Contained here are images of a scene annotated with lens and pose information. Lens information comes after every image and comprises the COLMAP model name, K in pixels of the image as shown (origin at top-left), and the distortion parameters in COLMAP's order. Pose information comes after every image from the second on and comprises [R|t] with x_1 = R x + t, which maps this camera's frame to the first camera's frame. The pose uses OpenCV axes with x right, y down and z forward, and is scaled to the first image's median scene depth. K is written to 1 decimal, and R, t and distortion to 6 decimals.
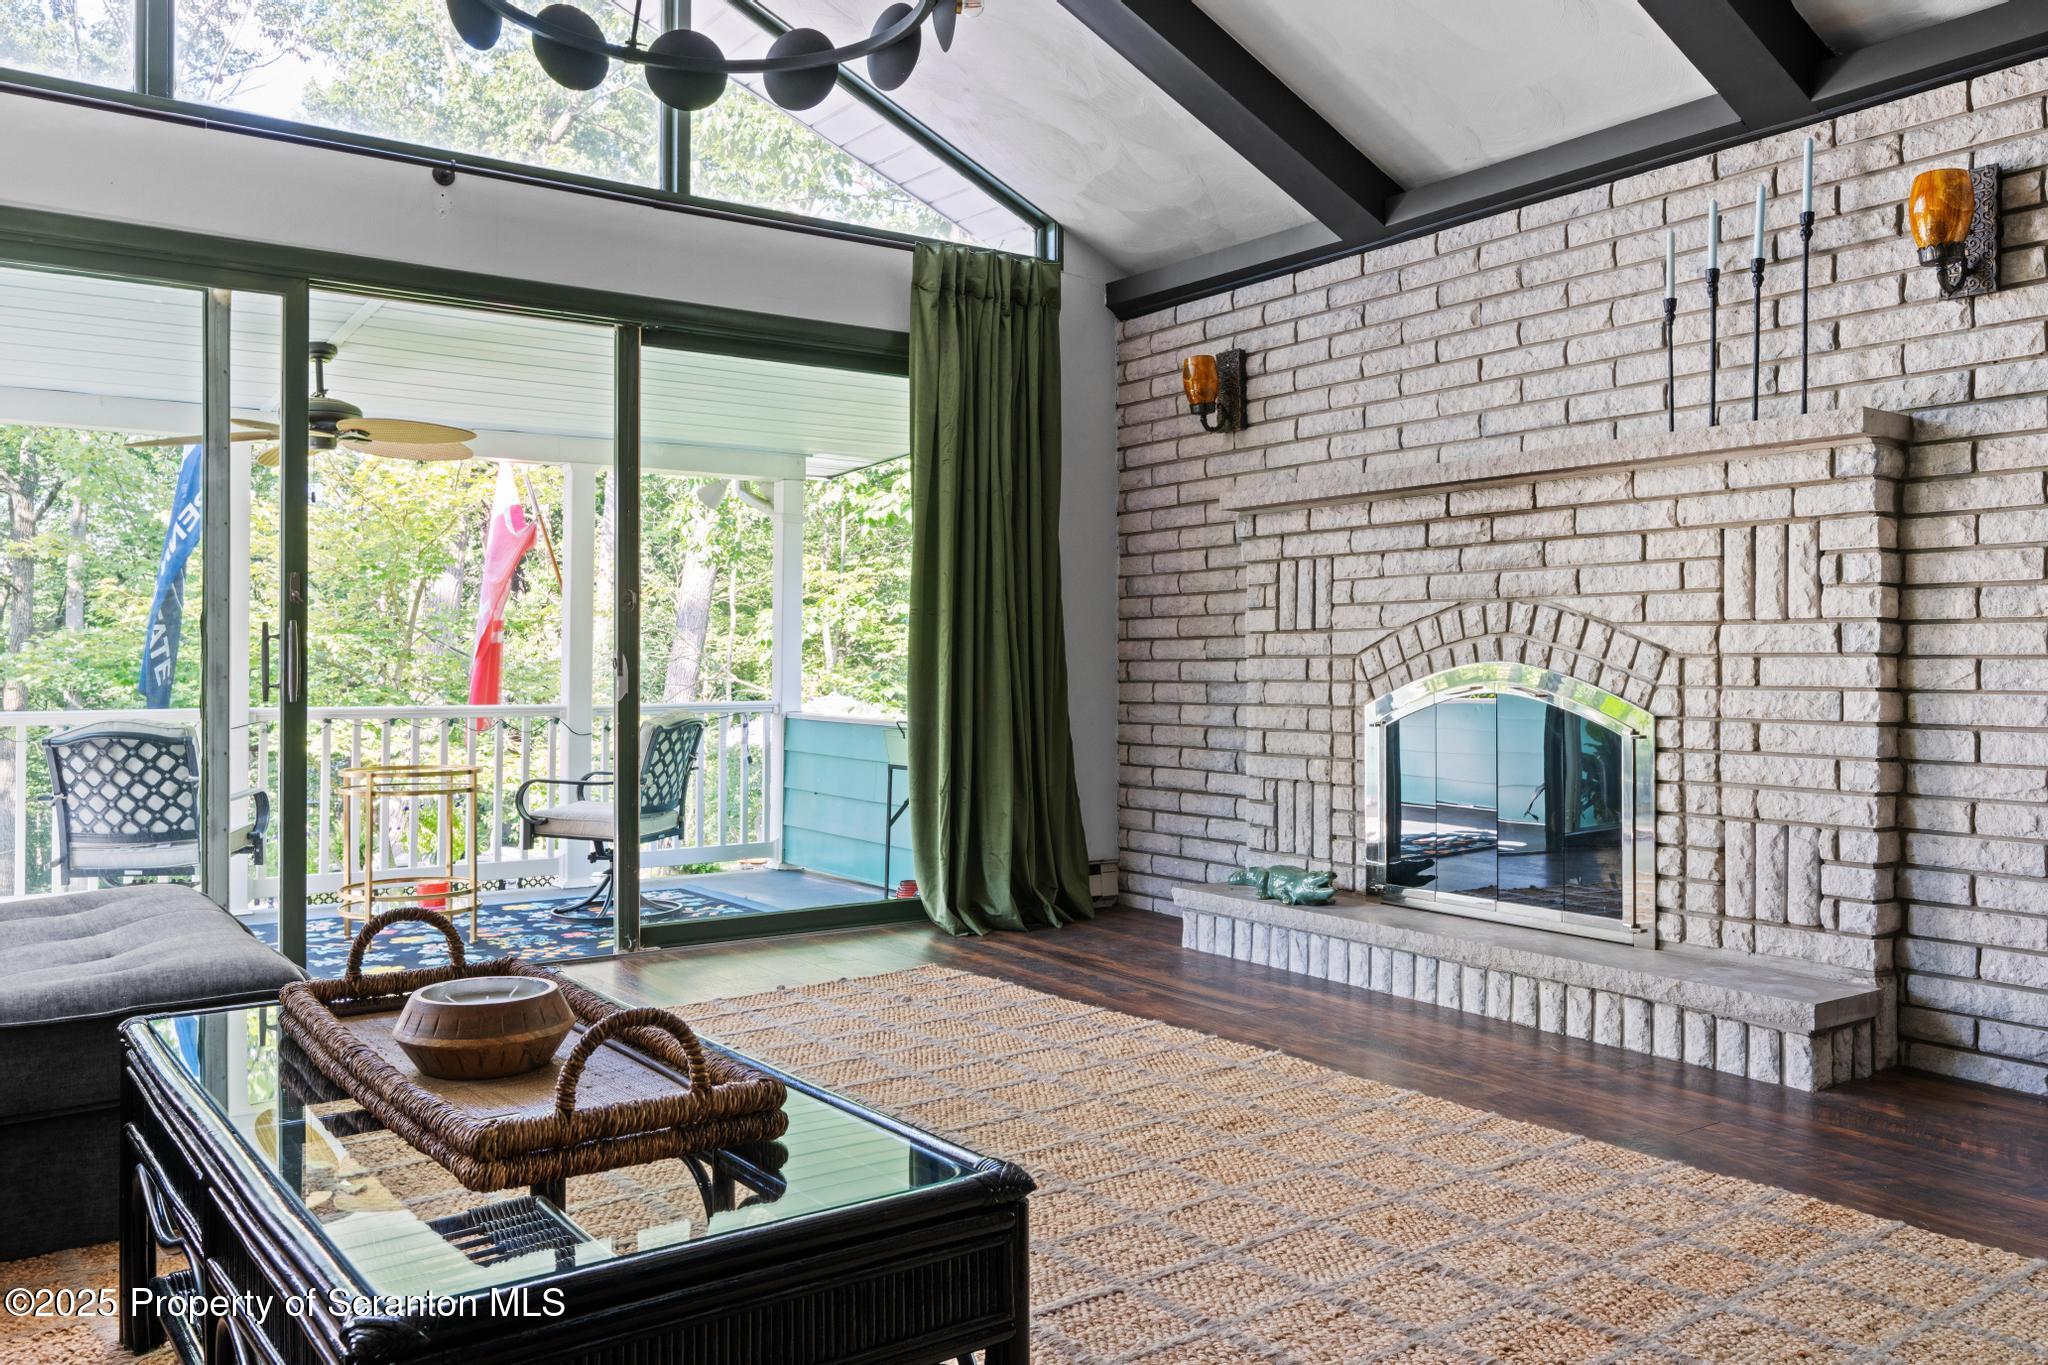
lens RADIAL K [[1580.6, 0, 1023.2], [0, 1580.6, 682.5], [0, 0, 1]] dist [-0.008655, -0.005443]
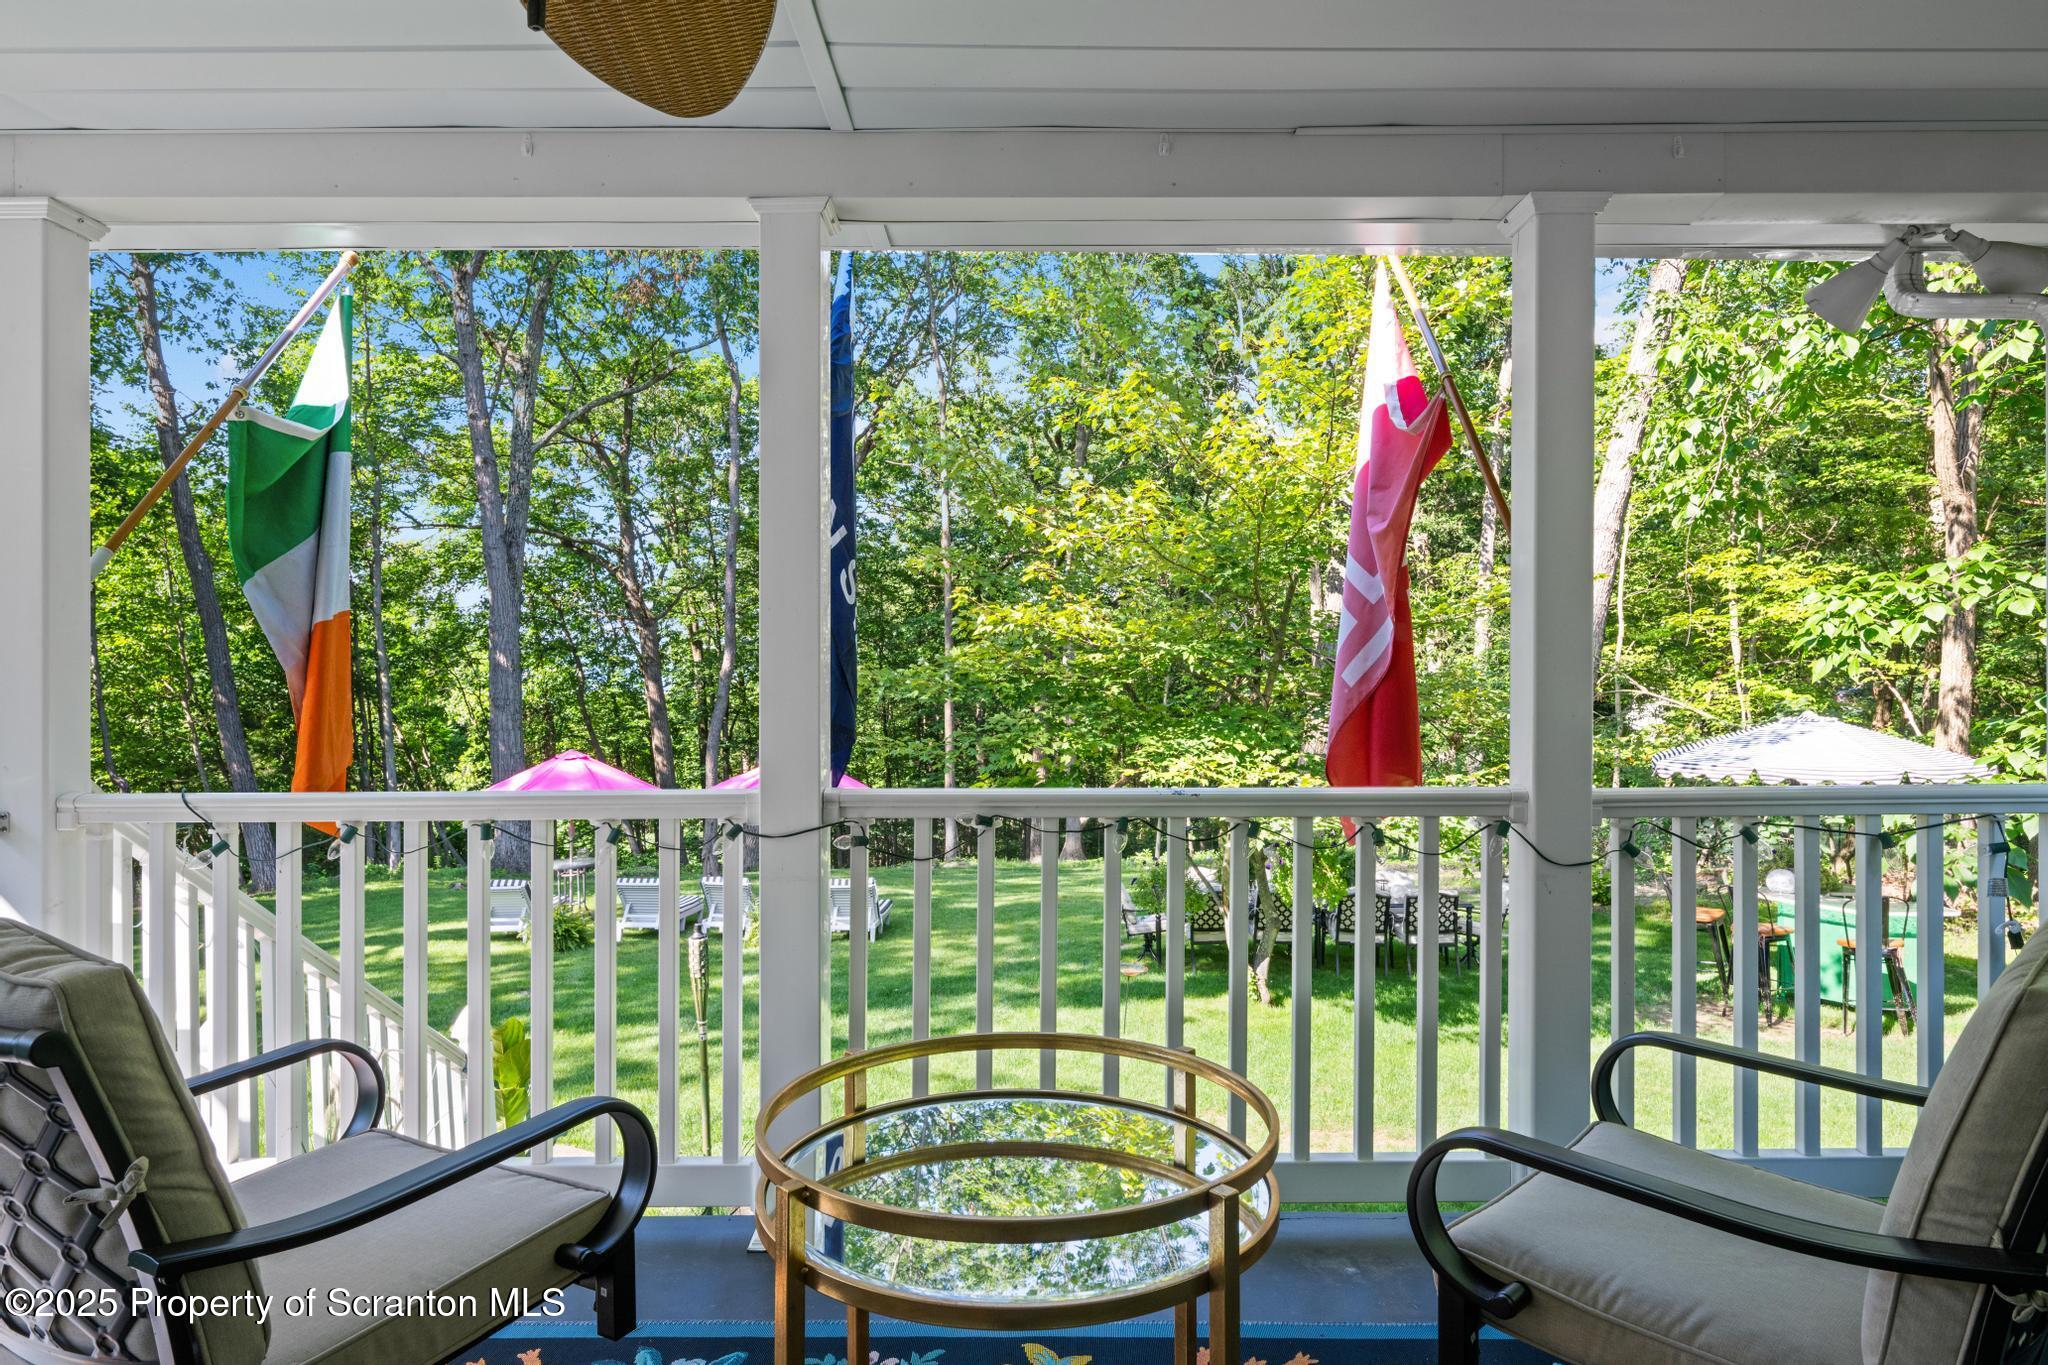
lens RADIAL K [[1163.4, 0, 1019.6], [0, 1163.4, 684.8], [0, 0, 1]] dist [-0.001044, -0.000149]
pose [[0.810516, 0.006826, -0.585676, -0.201761], [-0.006282, 0.999976, 0.002961, -0.013441], [0.585683, 0.001279, 0.810540, 0.620672]]
